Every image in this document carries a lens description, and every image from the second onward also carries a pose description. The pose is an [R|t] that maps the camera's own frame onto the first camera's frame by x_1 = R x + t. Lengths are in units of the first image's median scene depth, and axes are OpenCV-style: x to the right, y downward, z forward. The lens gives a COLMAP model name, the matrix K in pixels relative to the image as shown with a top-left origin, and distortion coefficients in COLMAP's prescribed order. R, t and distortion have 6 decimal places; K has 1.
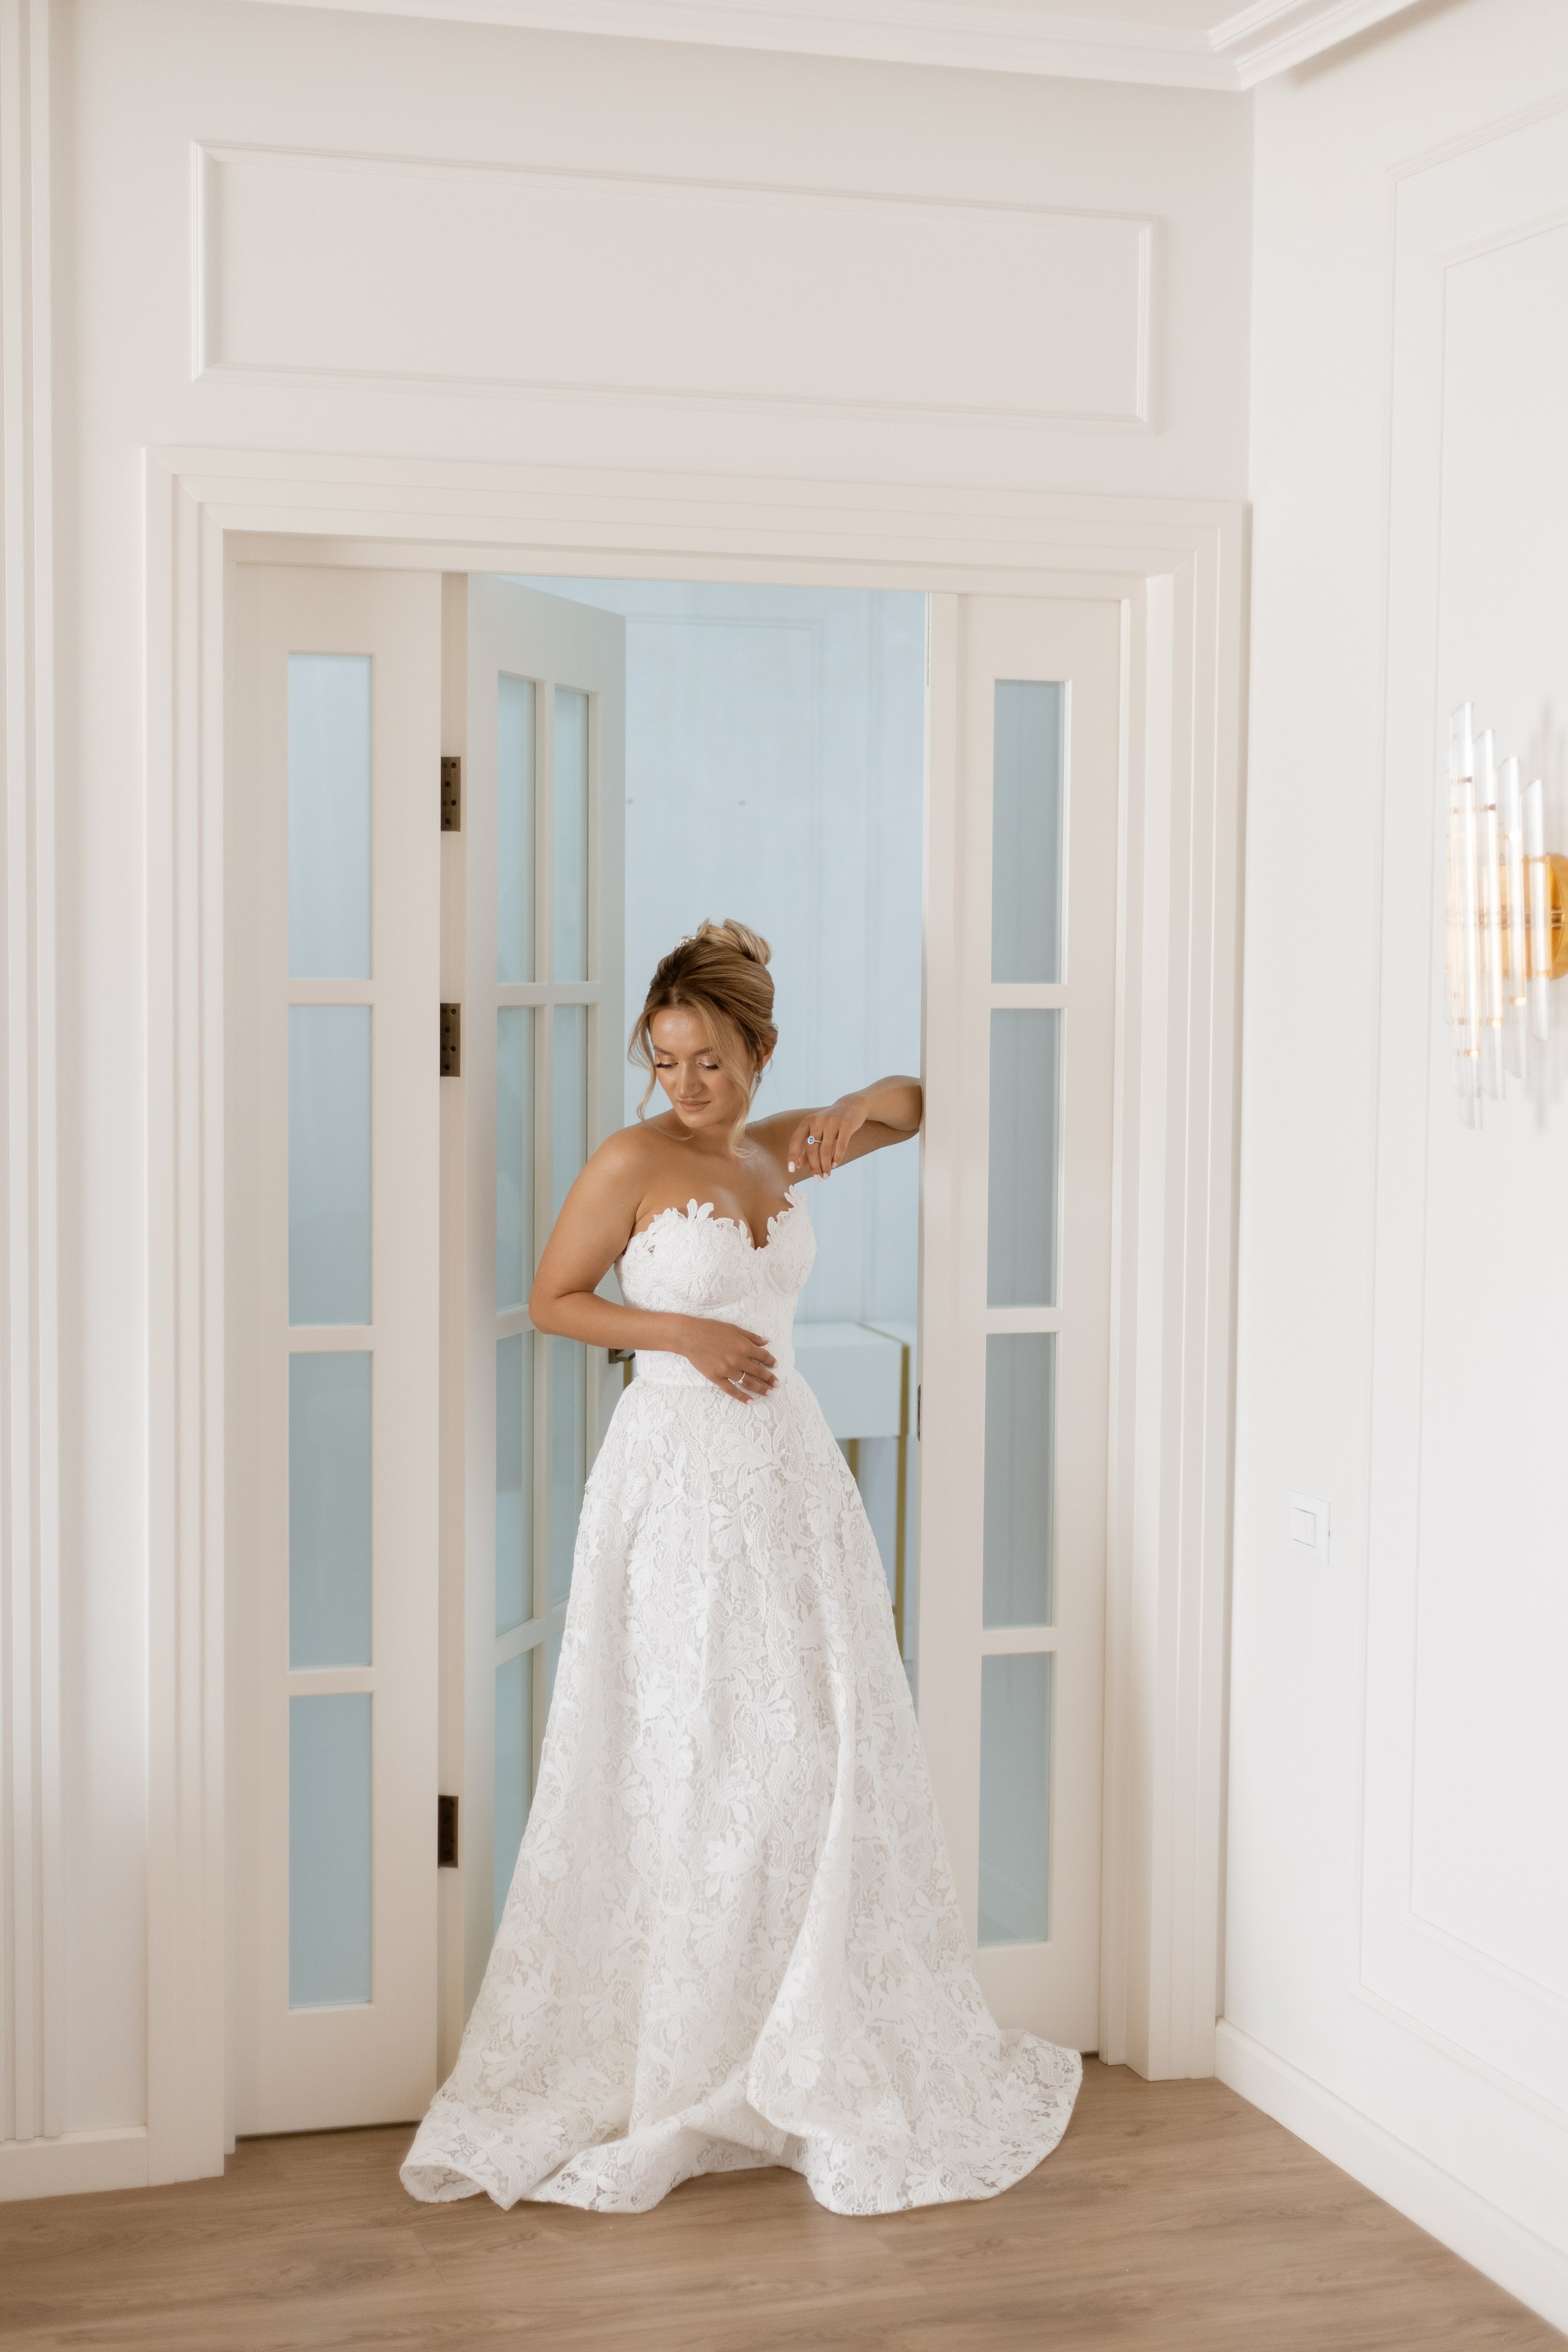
lens RADIAL K [[3444.4, 0, 800.3], [0, 3444.4, 1161.7], [0, 0, 1]] dist [0.014890, 0.000000]
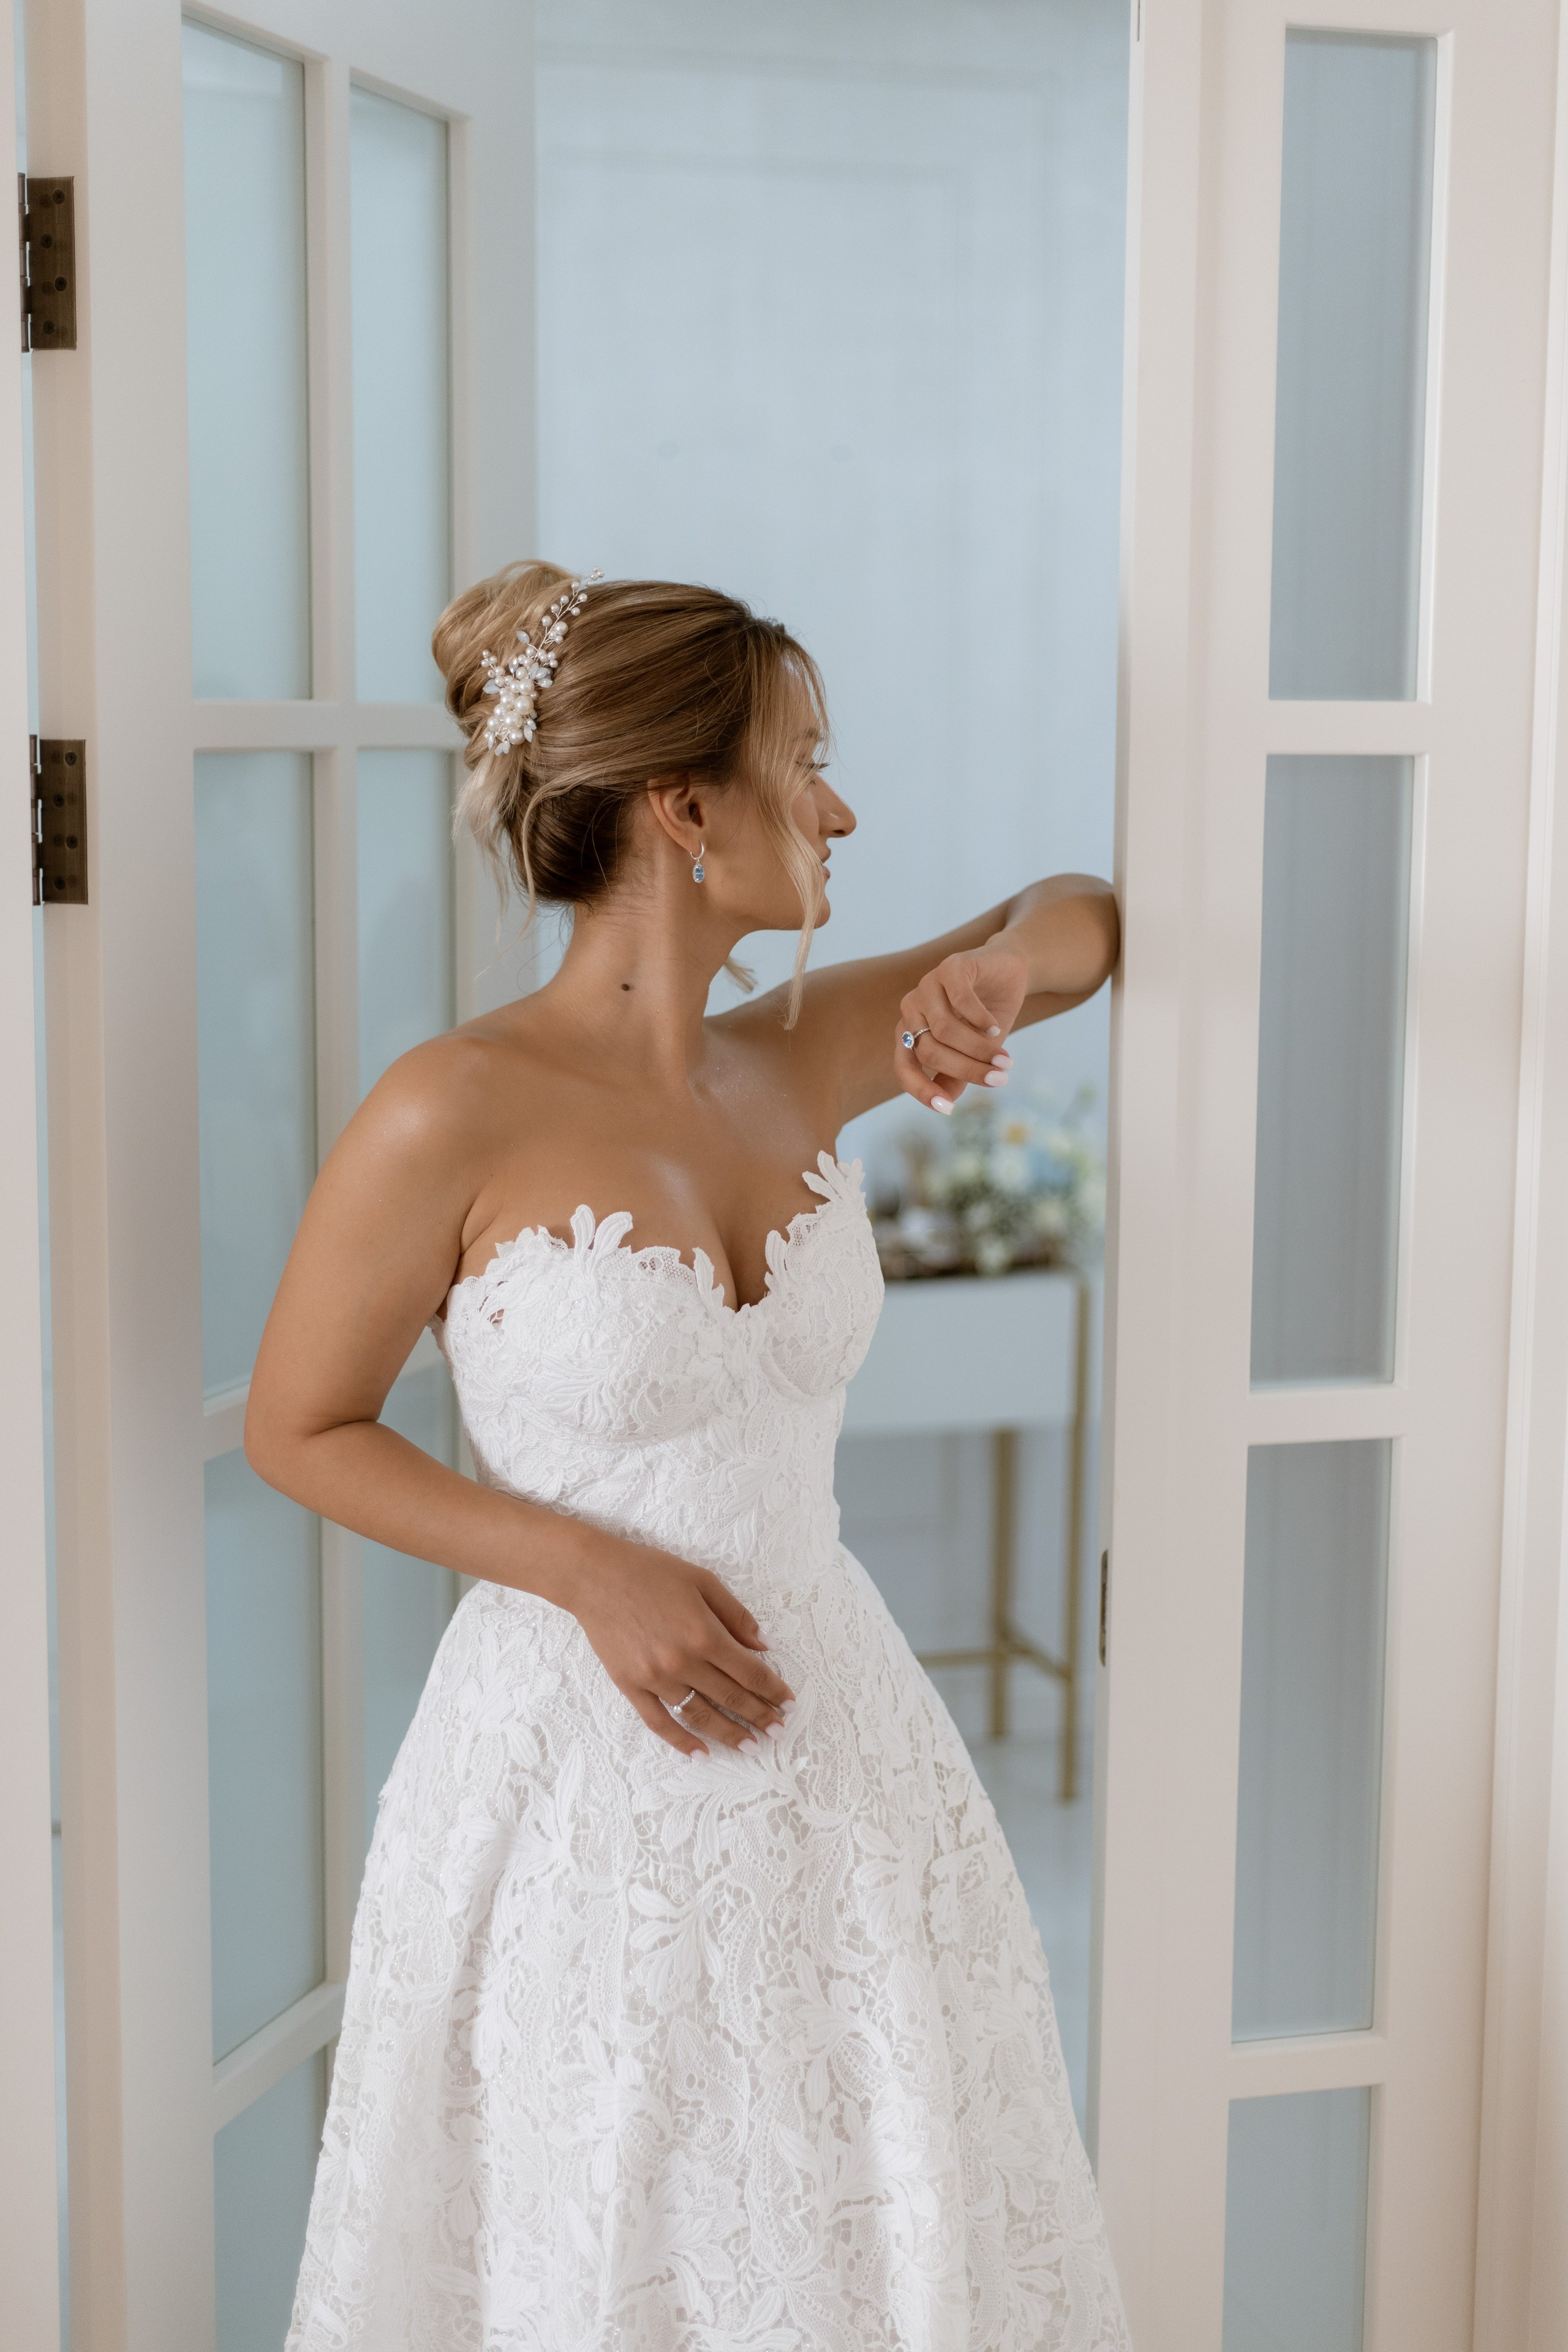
lens RADIAL K [[3444.4, 0, 789.3], [0, 3444.4, 1165.3], [0, 0, 1]] dist [0.014890, 0.000000]
pose [[0.998467, 0.007307, -0.054874, 0.017626], [-0.003179, 0.997183, 0.074941, -0.025131], [0.055267, -0.074652, 0.995677, 0.556413]]
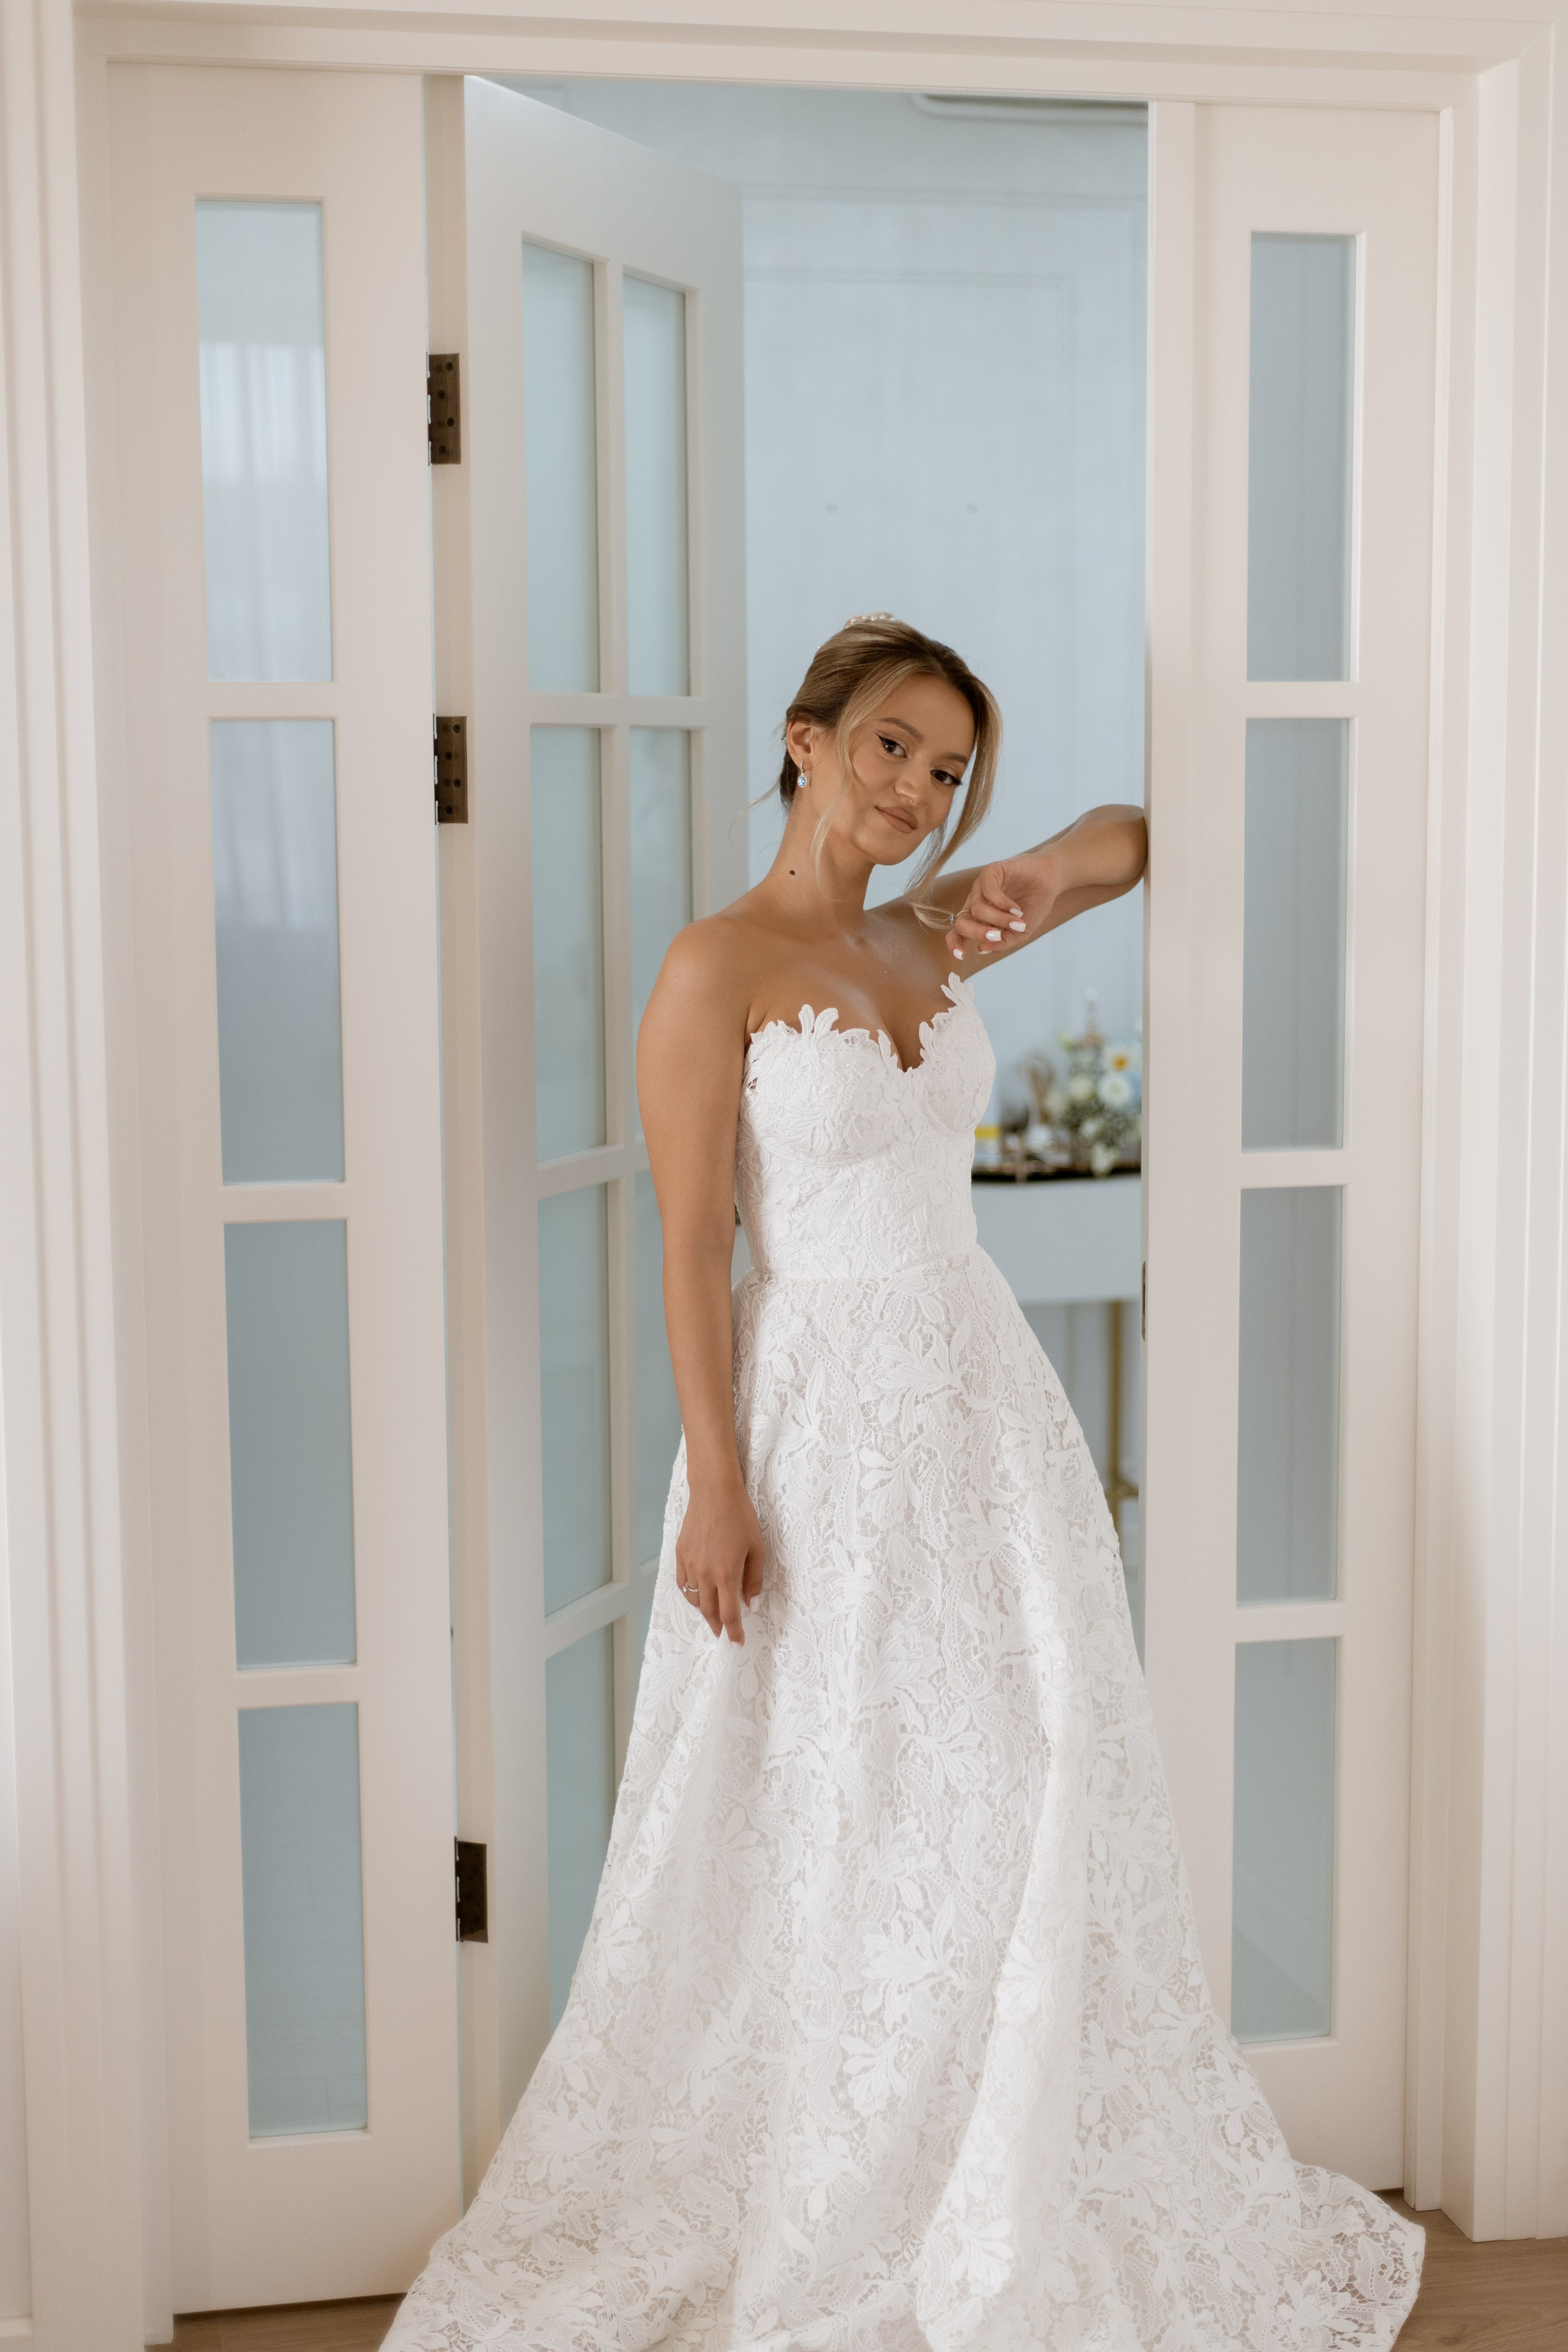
lens RADIAL K [[3444.4, 0, 799.4], [0, 3444.4, 1164.9], [0, 0, 1]] dist [0.014890, 0.000000]
pose [[0.995212, -0.002069, -0.097717, 0.035204], [0.008215, 0.998009, 0.062539, 0.000901], [0.097393, -0.063042, 0.993247, 0.315519]]
